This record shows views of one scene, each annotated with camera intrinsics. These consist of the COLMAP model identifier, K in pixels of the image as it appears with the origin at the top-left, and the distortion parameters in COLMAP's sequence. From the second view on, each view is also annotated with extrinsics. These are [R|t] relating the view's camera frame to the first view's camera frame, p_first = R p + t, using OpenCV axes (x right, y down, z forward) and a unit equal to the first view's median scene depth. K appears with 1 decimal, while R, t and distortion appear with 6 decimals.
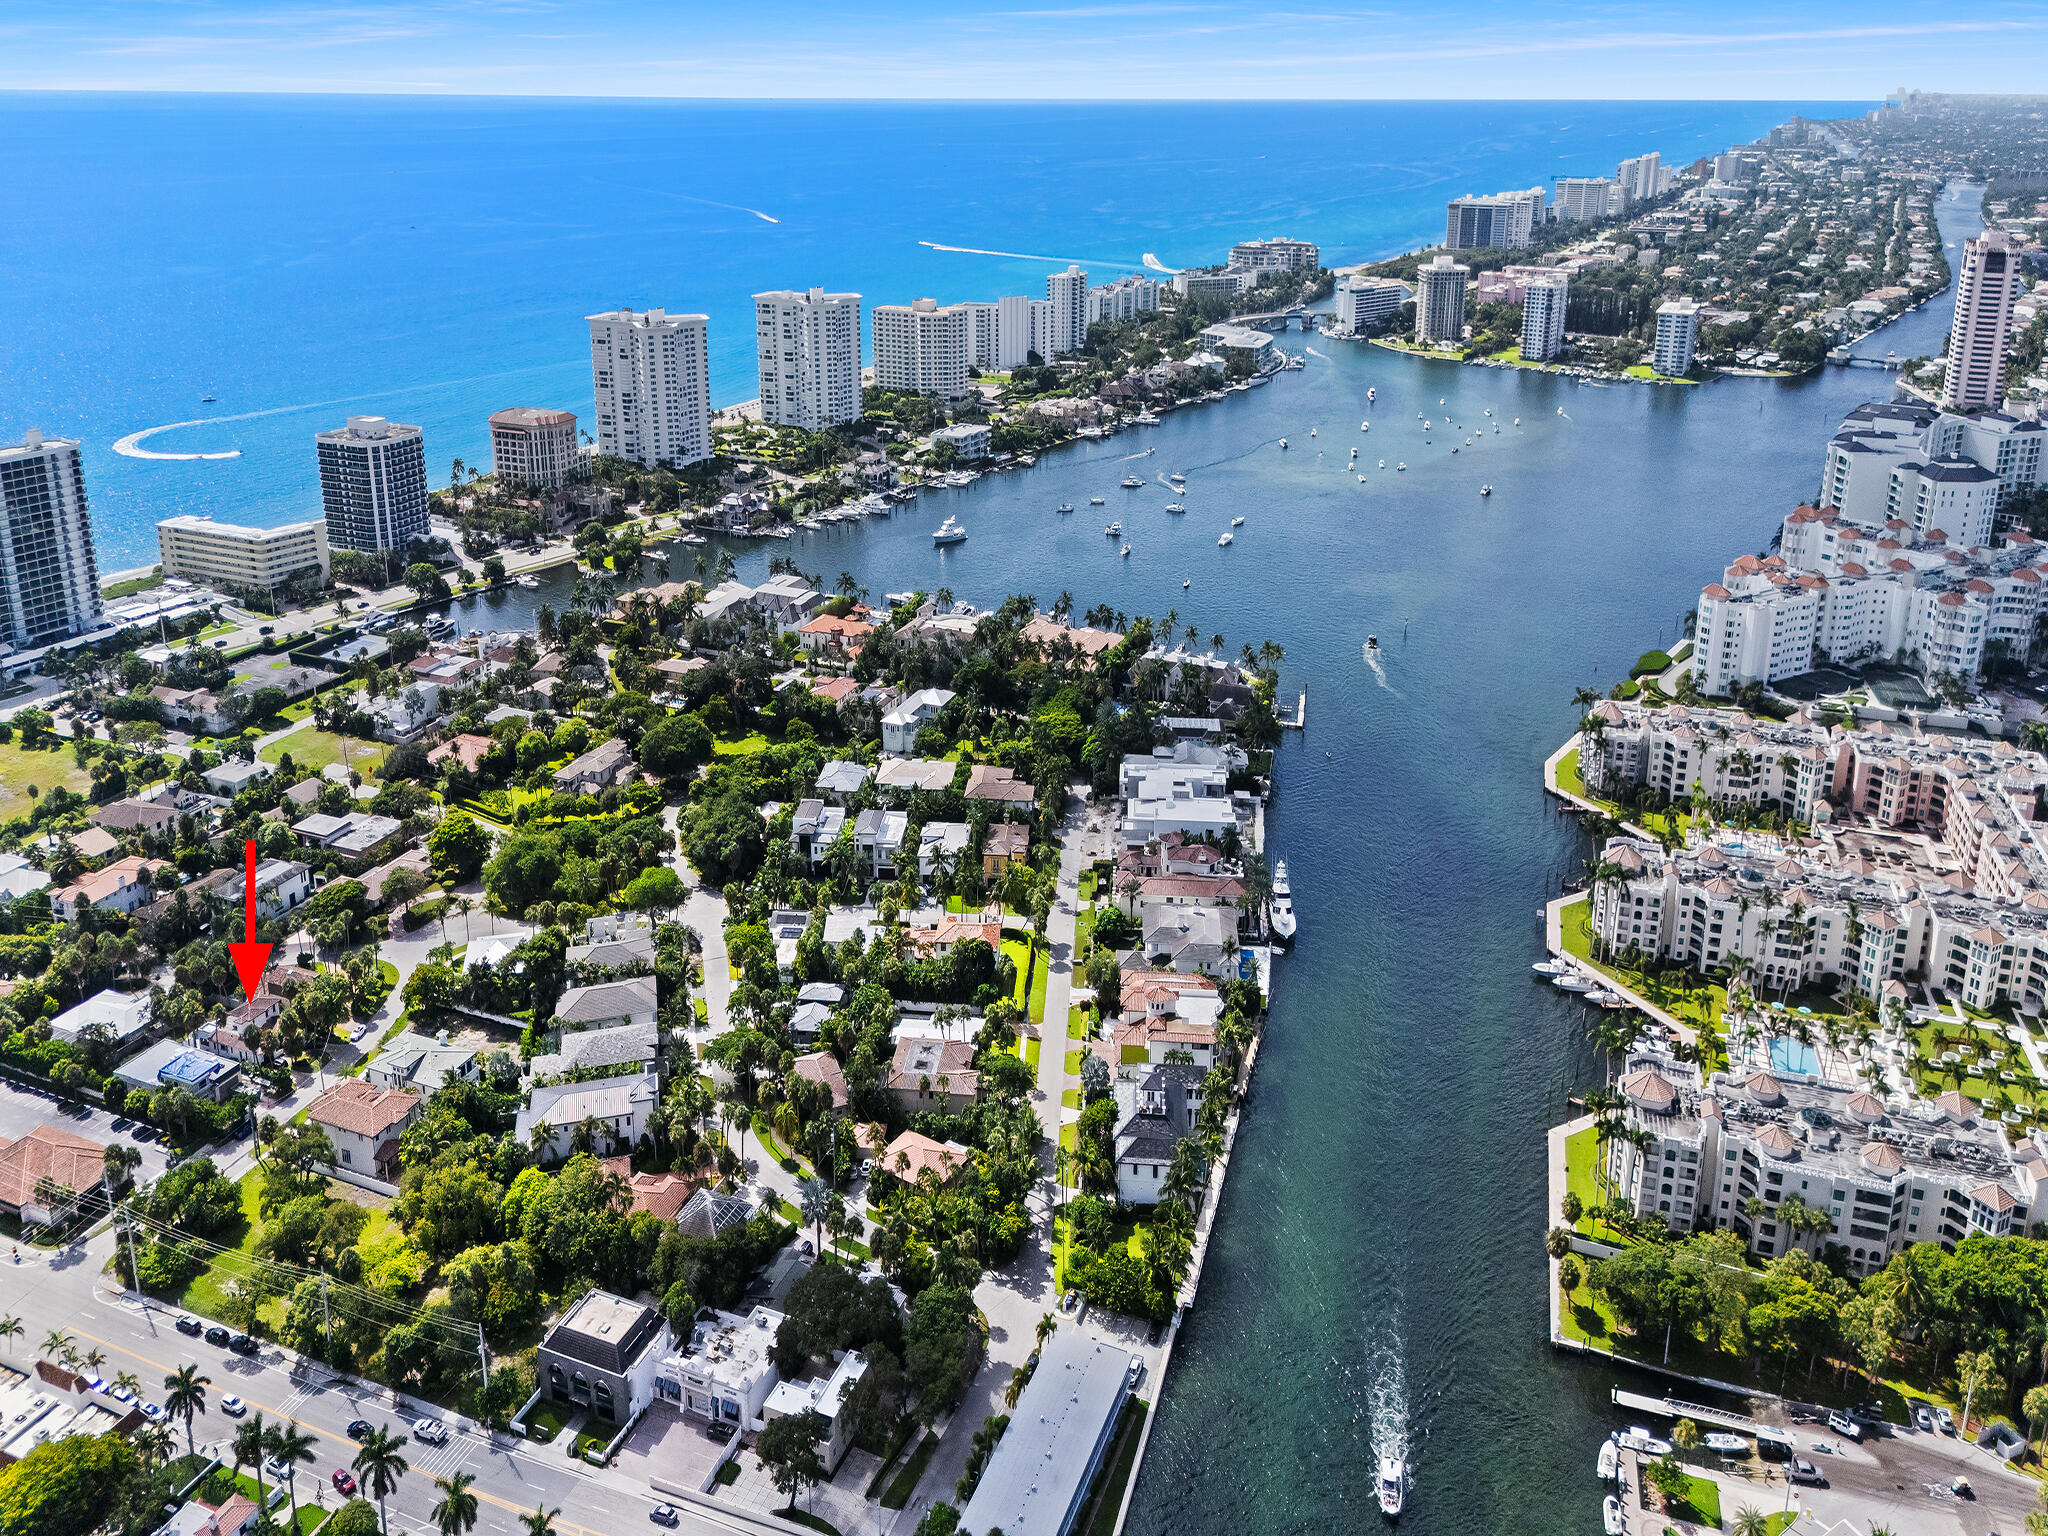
lens RADIAL K [[1649.0, 0, 1024.0], [0, 1649.0, 768.0], [0, 0, 1]] dist [0.109575, -0.139600]
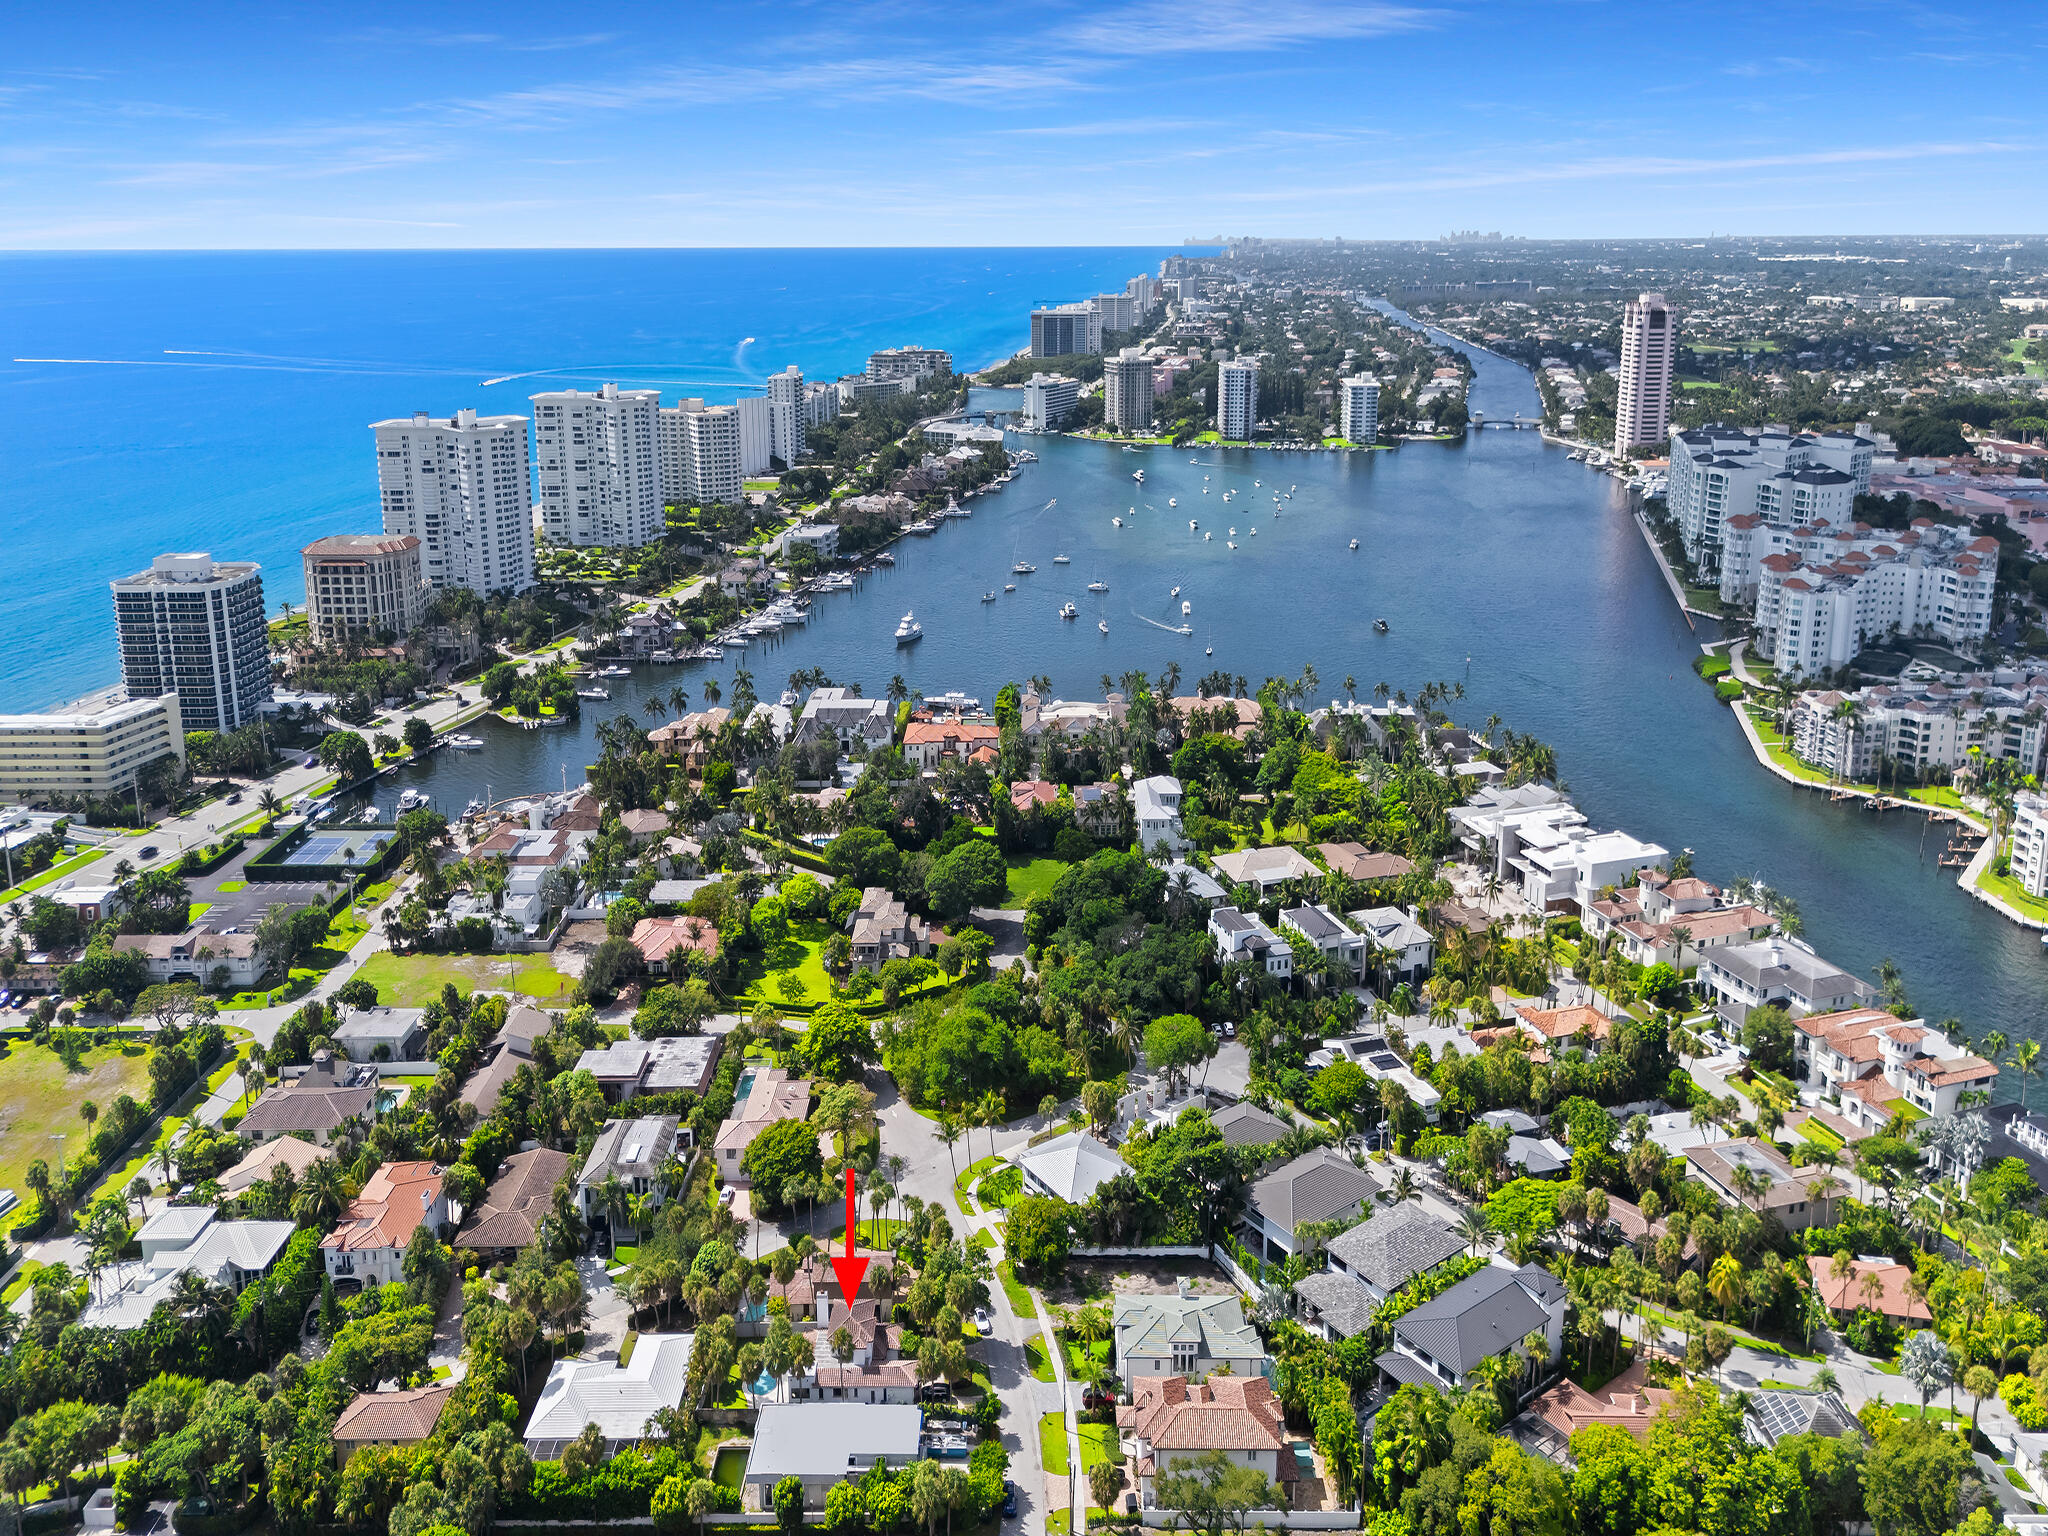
lens RADIAL K [[1634.9, 0, 1024.0], [0, 1634.9, 768.0], [0, 0, 1]] dist [0.050316, -0.002120]
pose [[0.911291, -0.133924, 0.389374, -0.358144], [0.167934, 0.984291, -0.054490, -0.014851], [-0.375960, 0.115045, 0.919466, 0.203843]]
